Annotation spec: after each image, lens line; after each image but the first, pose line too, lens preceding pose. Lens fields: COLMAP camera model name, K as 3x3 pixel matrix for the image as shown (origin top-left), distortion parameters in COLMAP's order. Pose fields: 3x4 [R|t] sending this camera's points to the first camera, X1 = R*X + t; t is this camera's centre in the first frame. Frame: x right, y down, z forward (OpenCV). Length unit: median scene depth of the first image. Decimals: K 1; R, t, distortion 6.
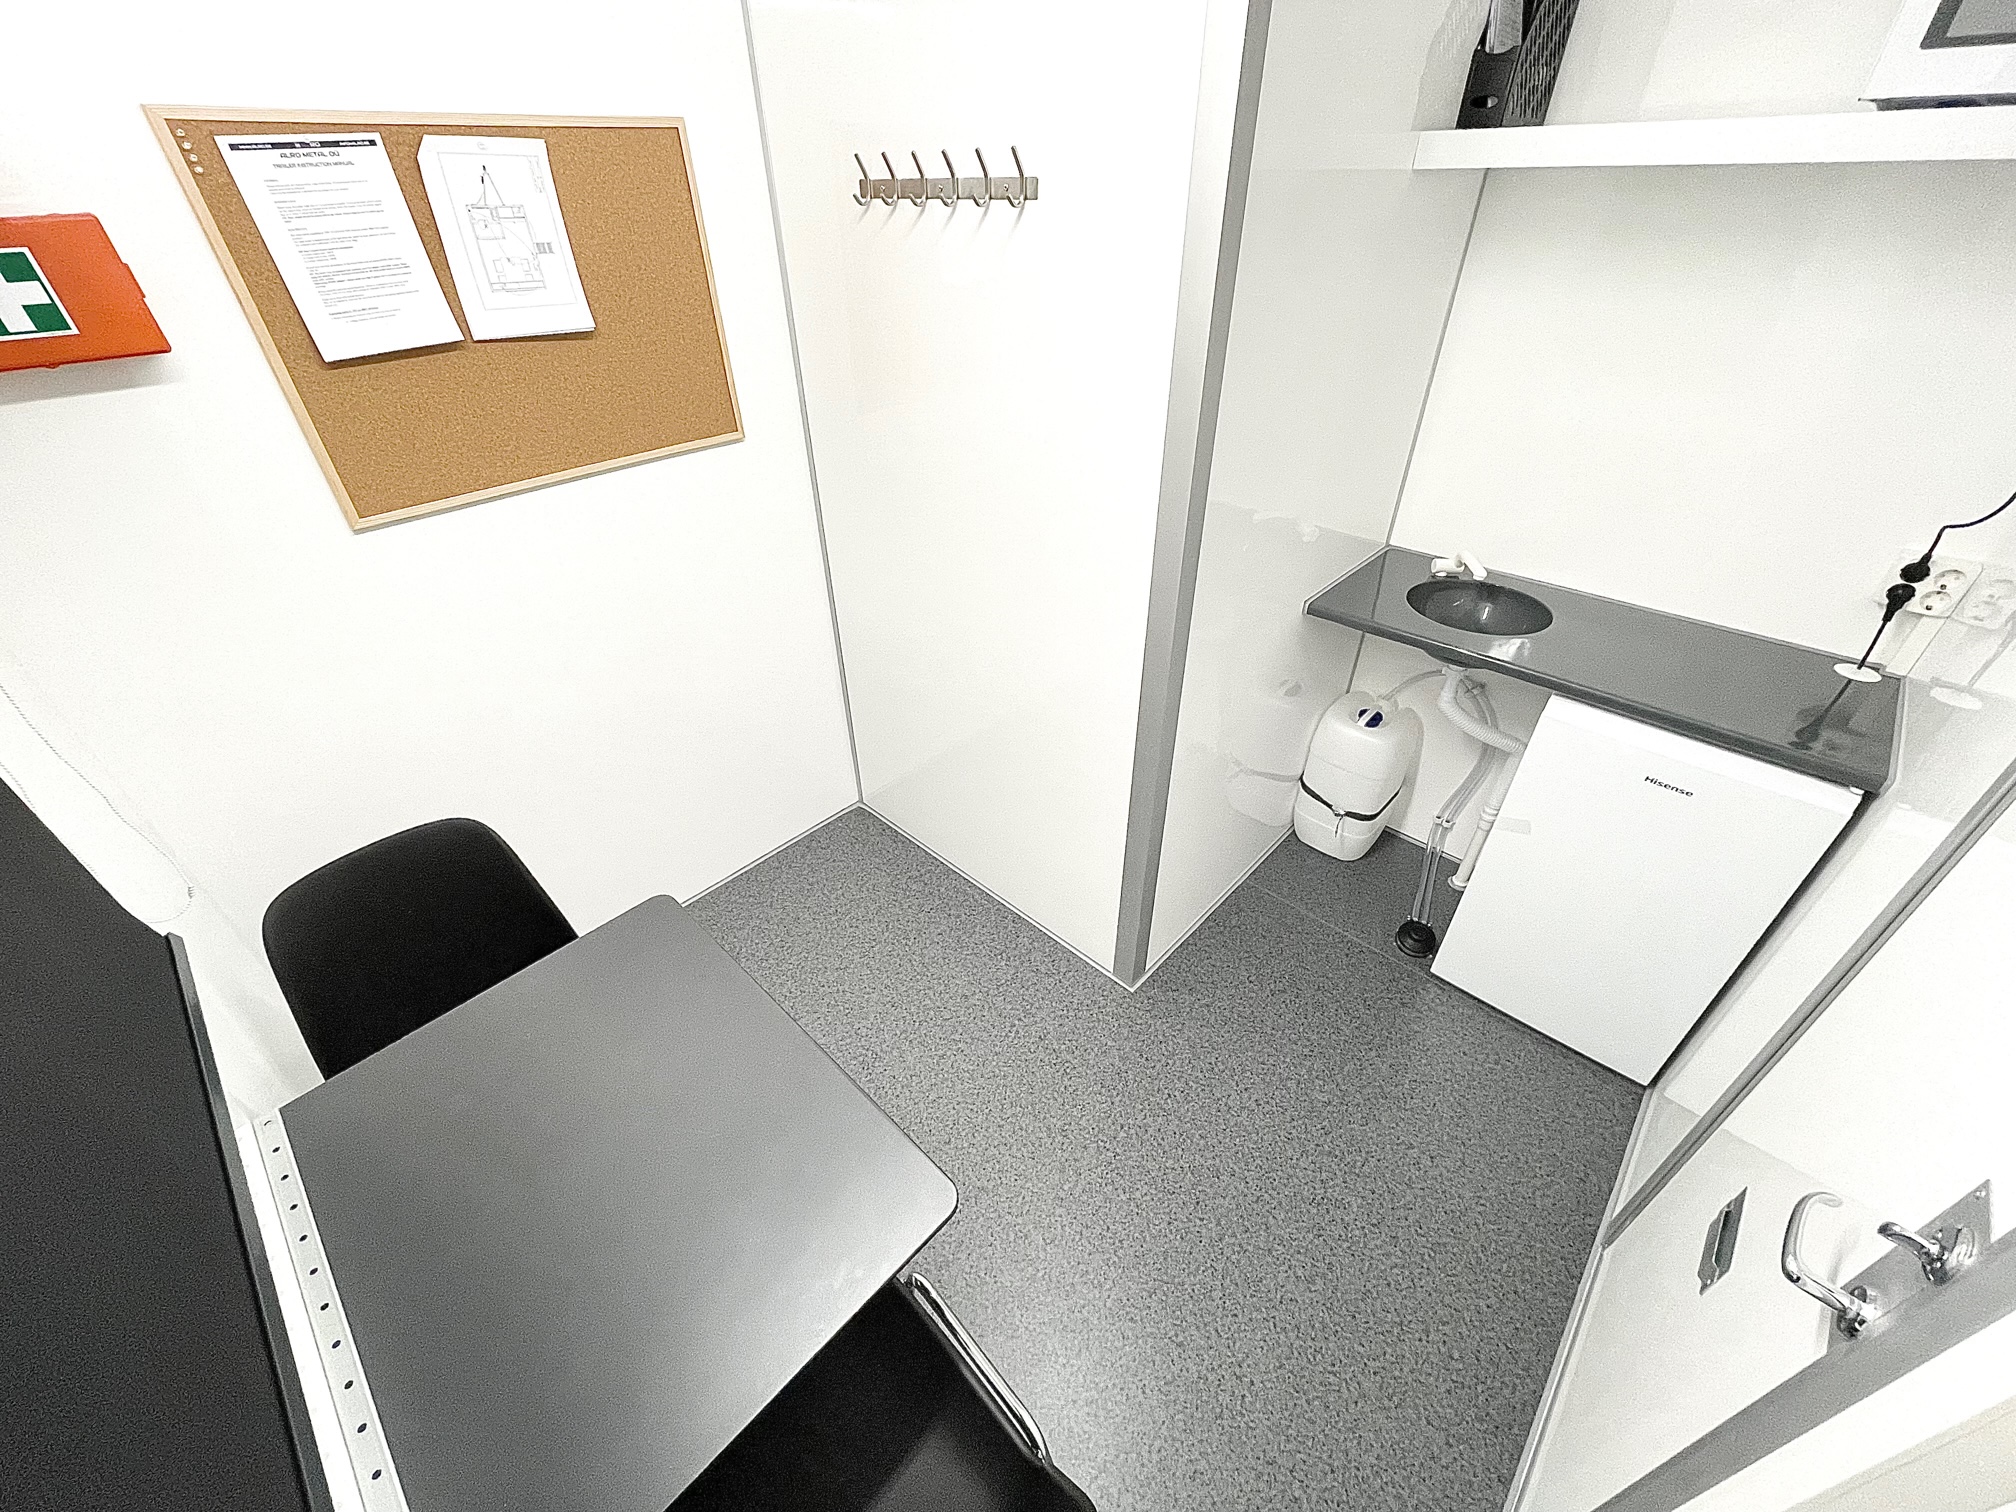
lens RADIAL K [[816.6, 0, 1010.9], [0, 816.6, 755.9], [0, 0, 1]] dist [-0.000482, 0.000671]
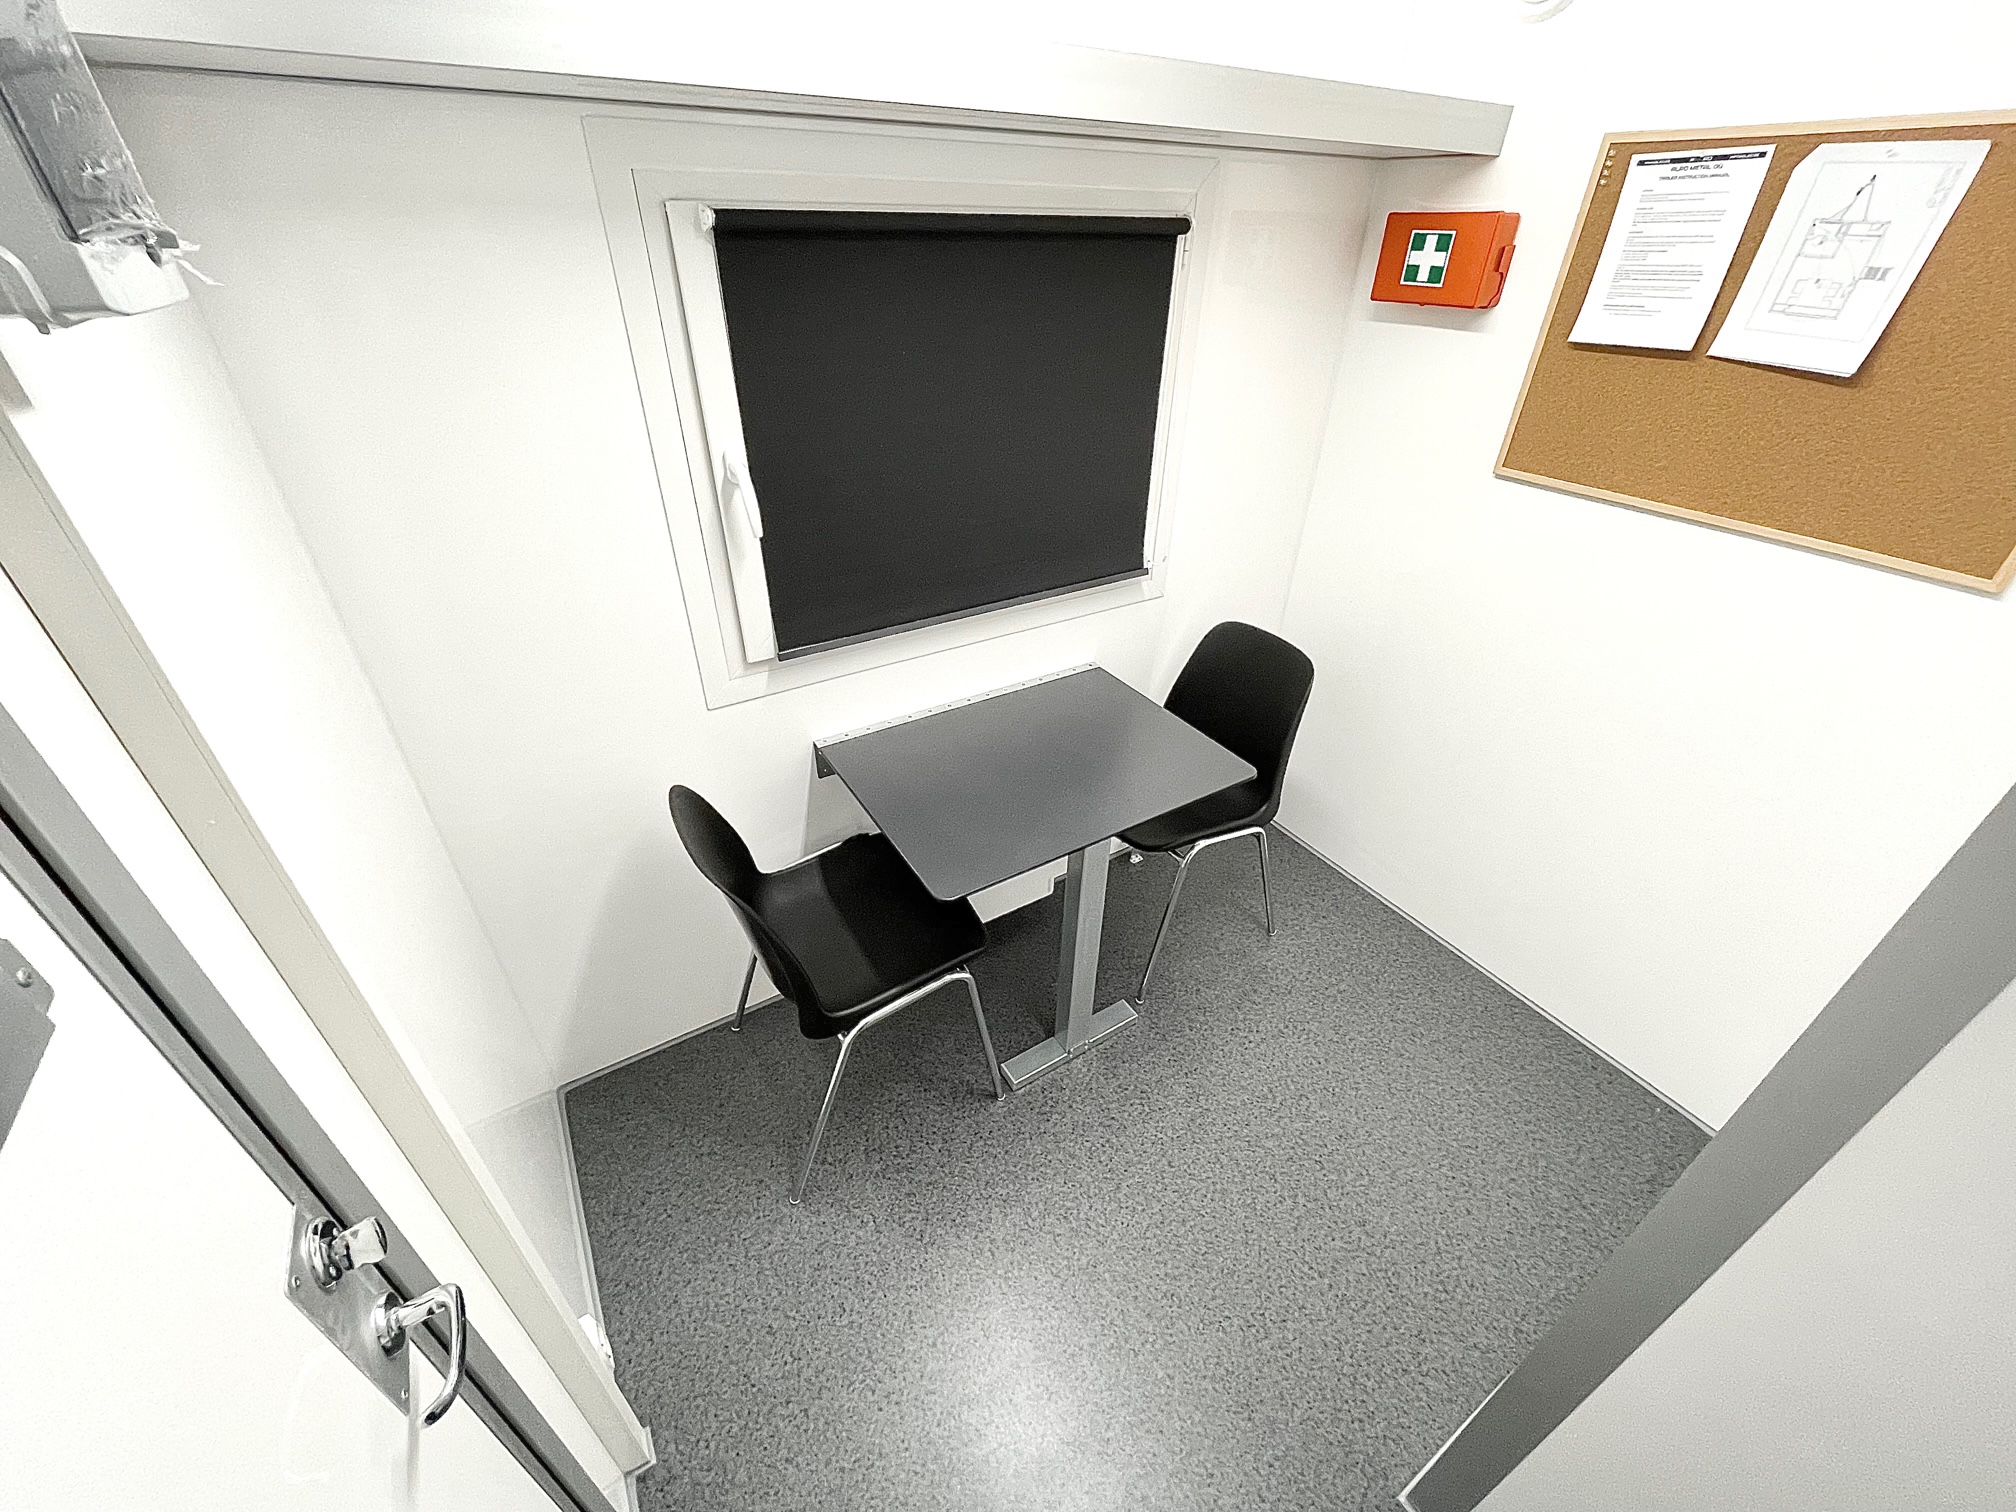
lens RADIAL K [[816.6, 0, 1001.5], [0, 816.6, 756.6], [0, 0, 1]] dist [-0.000482, 0.000671]
pose [[-0.261044, 0.545884, -0.796158, 0.686931], [-0.570701, 0.577914, 0.583366, -0.369432], [0.778561, 0.606652, 0.160675, 0.552786]]
